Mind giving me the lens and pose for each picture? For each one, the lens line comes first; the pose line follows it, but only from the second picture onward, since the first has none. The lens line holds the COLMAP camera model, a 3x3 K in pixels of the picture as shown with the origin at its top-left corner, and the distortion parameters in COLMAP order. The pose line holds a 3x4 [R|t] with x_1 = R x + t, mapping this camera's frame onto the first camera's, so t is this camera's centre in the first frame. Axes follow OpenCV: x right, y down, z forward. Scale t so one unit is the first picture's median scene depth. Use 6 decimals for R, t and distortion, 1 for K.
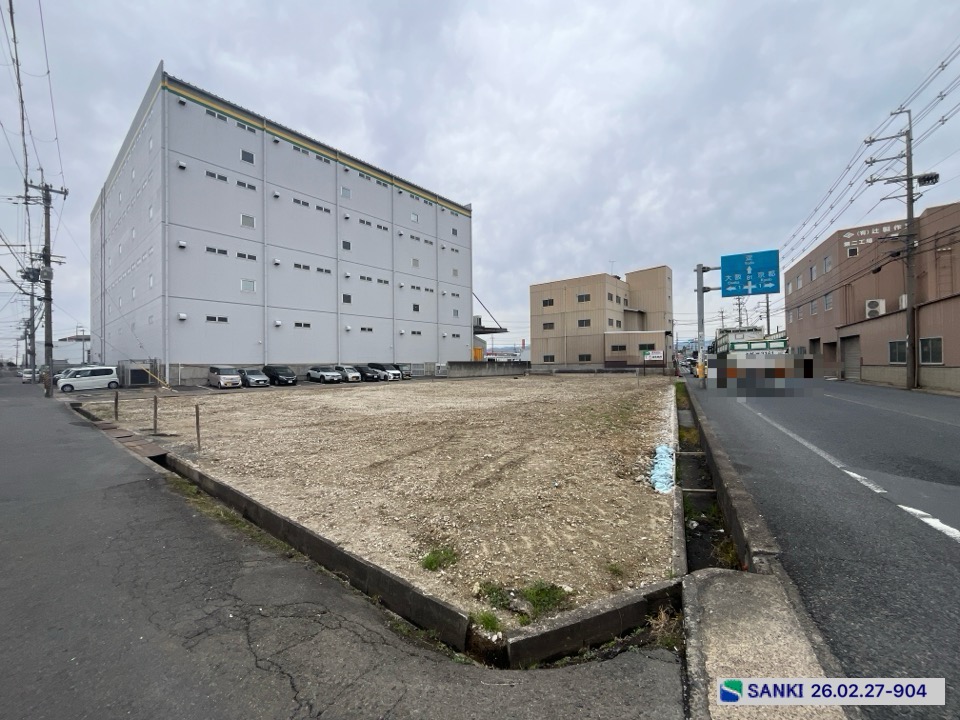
lens RADIAL K [[390.2, 0, 477.4], [0, 390.2, 360.7], [0, 0, 1]] dist [-0.002685, 0.000125]
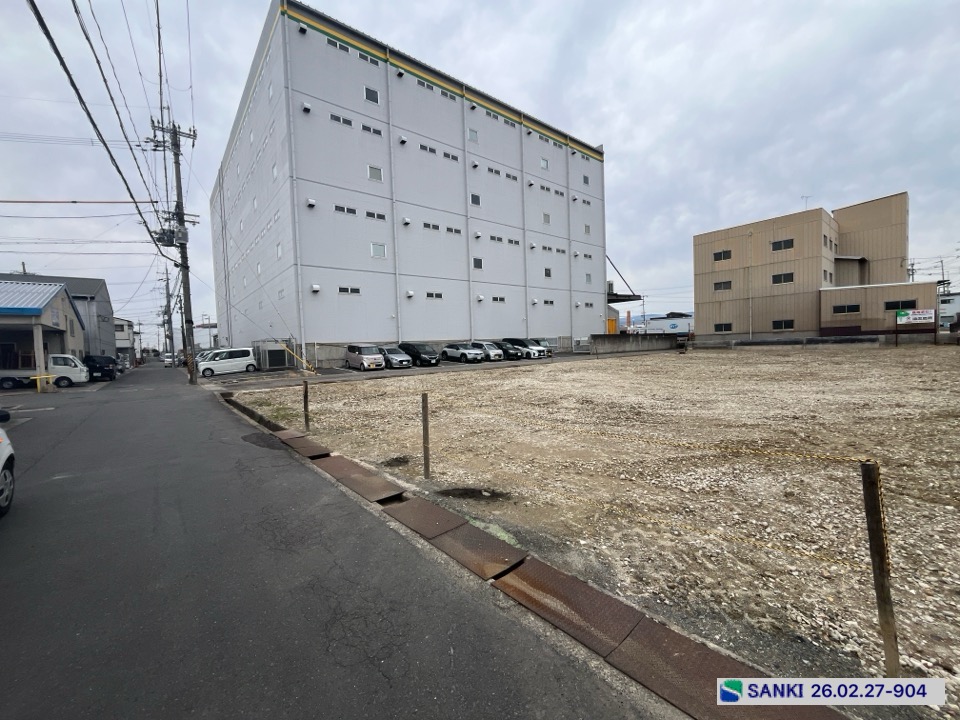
lens RADIAL K [[390.2, 0, 477.4], [0, 390.2, 360.0], [0, 0, 1]] dist [-0.002685, 0.000125]
pose [[0.982704, -0.016304, -0.184465, -0.192525], [0.026045, 0.998384, 0.050509, 0.008993], [0.183344, -0.054440, 0.981540, 0.162833]]
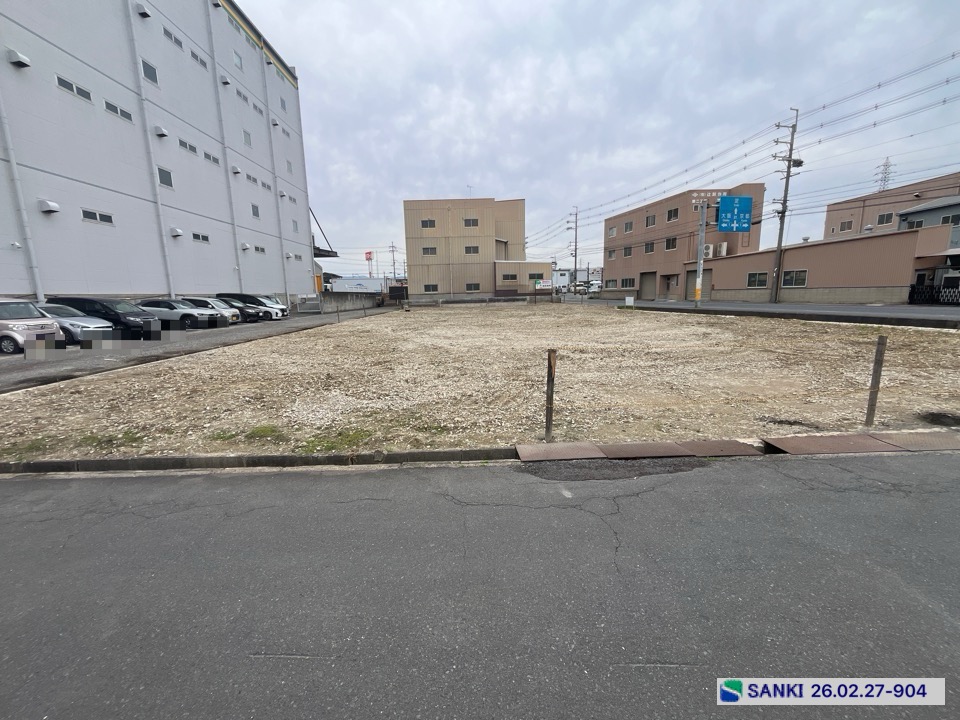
lens RADIAL K [[390.2, 0, 478.0], [0, 390.2, 359.2], [0, 0, 1]] dist [-0.002685, 0.000125]
pose [[0.762571, -0.113873, 0.636803, -0.399842], [0.009675, 0.986283, 0.164780, 0.011903], [-0.646832, -0.119496, 0.753213, 0.270728]]
